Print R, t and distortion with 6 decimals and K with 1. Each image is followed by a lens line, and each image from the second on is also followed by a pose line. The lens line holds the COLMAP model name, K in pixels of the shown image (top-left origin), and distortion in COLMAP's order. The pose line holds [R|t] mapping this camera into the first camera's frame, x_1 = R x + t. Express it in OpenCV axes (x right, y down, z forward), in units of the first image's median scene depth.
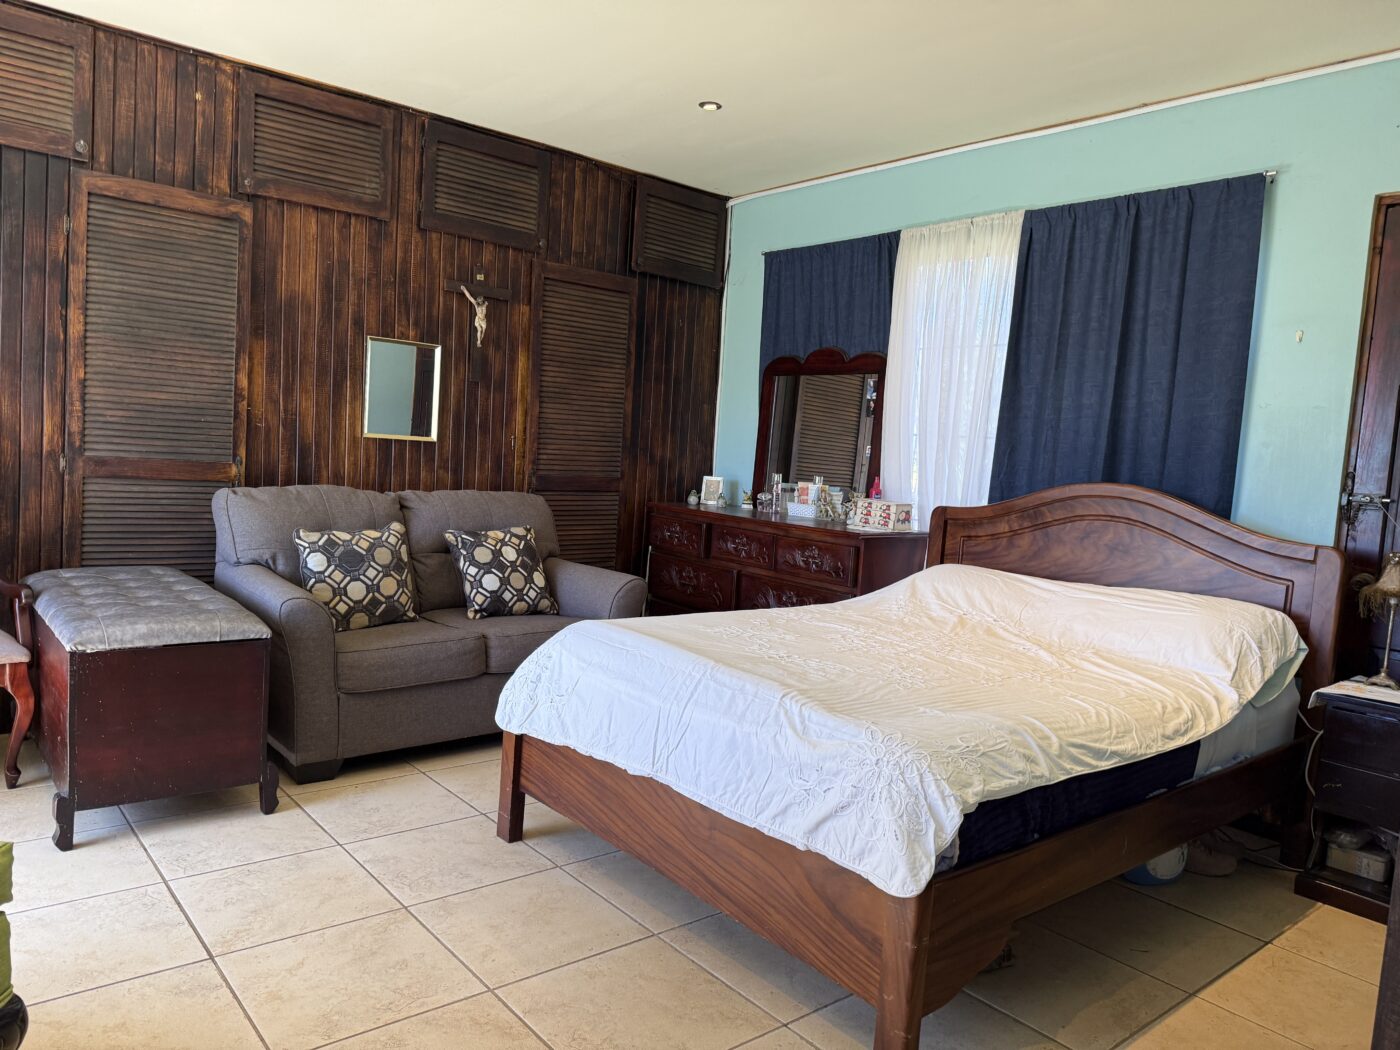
lens RADIAL K [[983.4, 0, 705.6], [0, 983.4, 525.9], [0, 0, 1]] dist [0.033194, -0.045968]
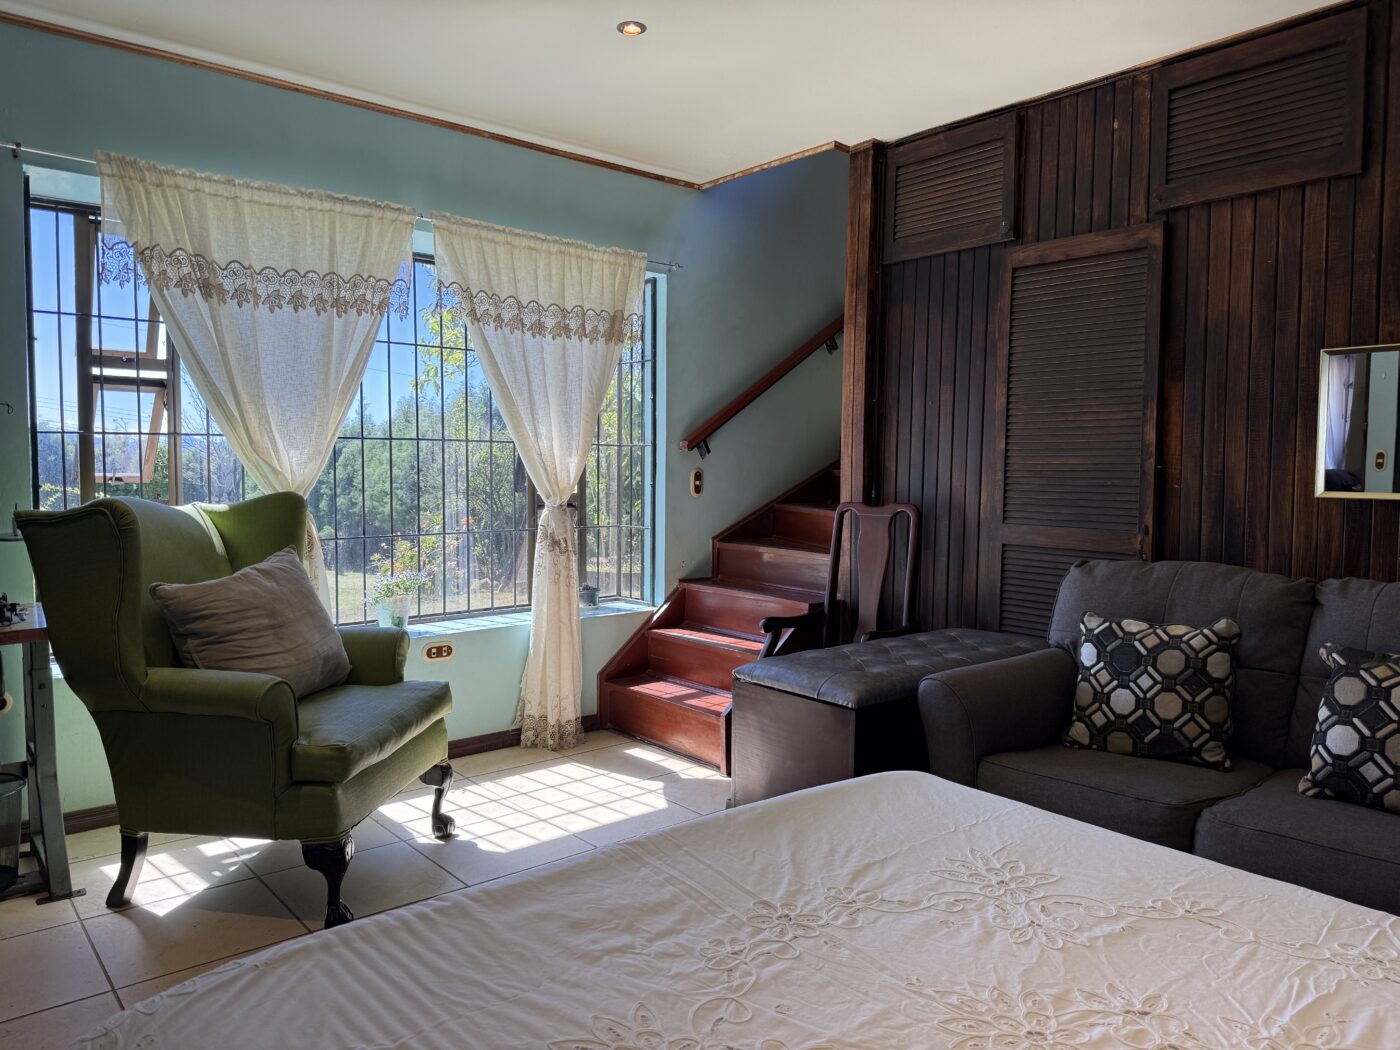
lens RADIAL K [[983.4, 0, 702.9], [0, 983.4, 525.8], [0, 0, 1]] dist [0.033194, -0.045968]
pose [[0.010207, -0.009837, -0.999900, 0.374812], [-0.093299, 0.995580, -0.010747, -0.027405], [0.995586, 0.093399, 0.009244, 0.648709]]
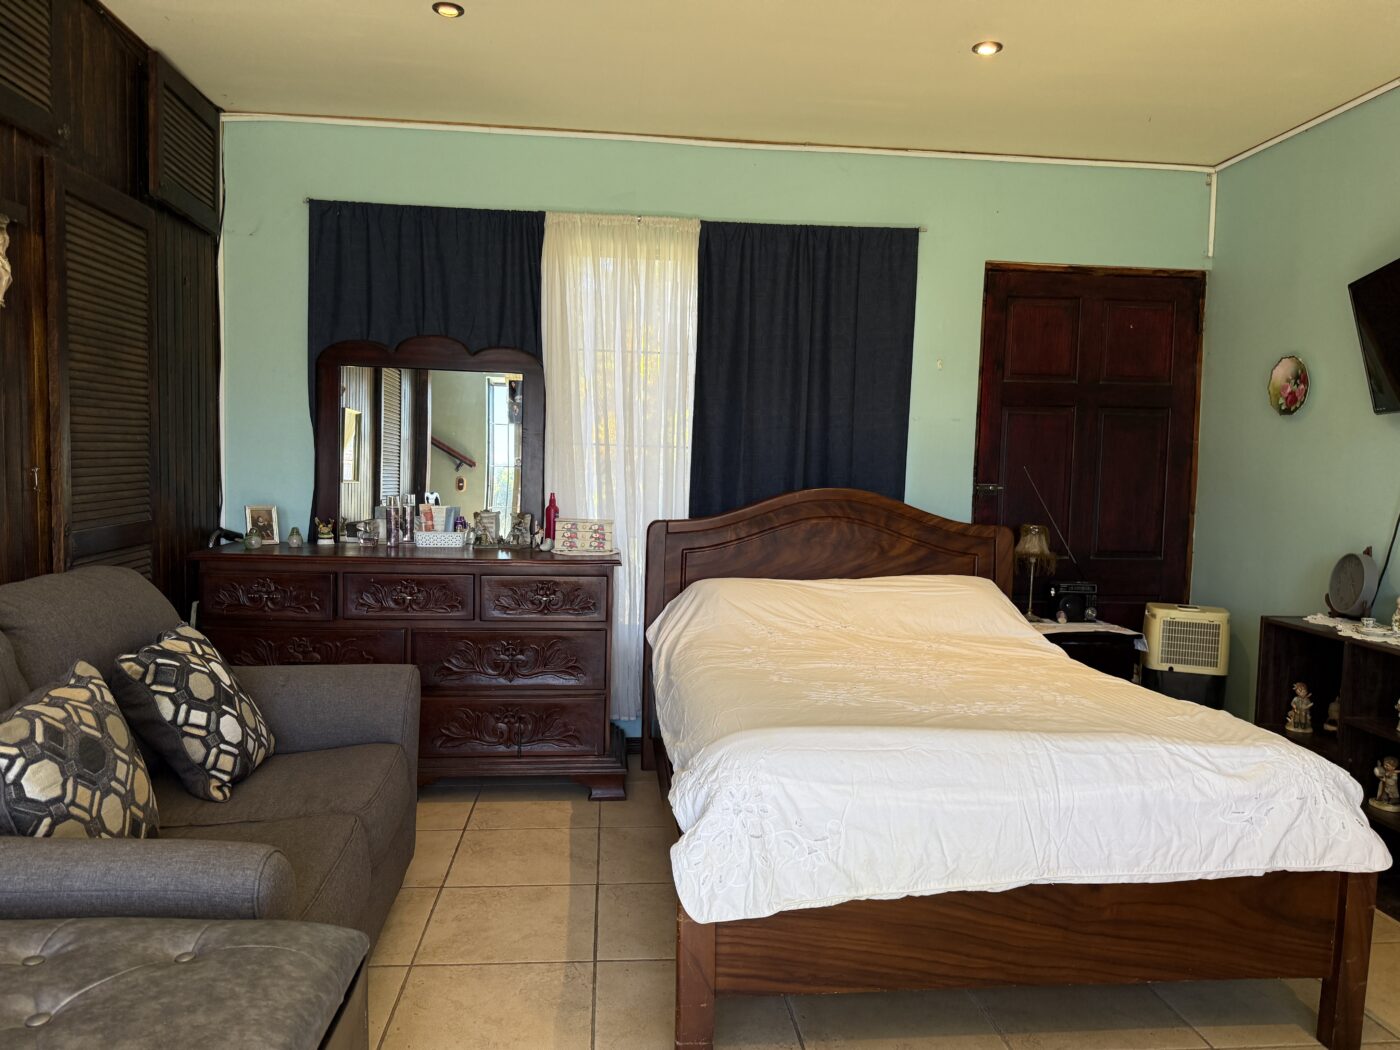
lens RADIAL K [[983.4, 0, 702.9], [0, 983.4, 523.0], [0, 0, 1]] dist [0.033194, -0.045968]
pose [[0.563456, -0.101366, 0.819904, -0.560950], [0.076701, 0.994576, 0.070251, -0.088355], [-0.822578, 0.023304, 0.568175, 0.462098]]
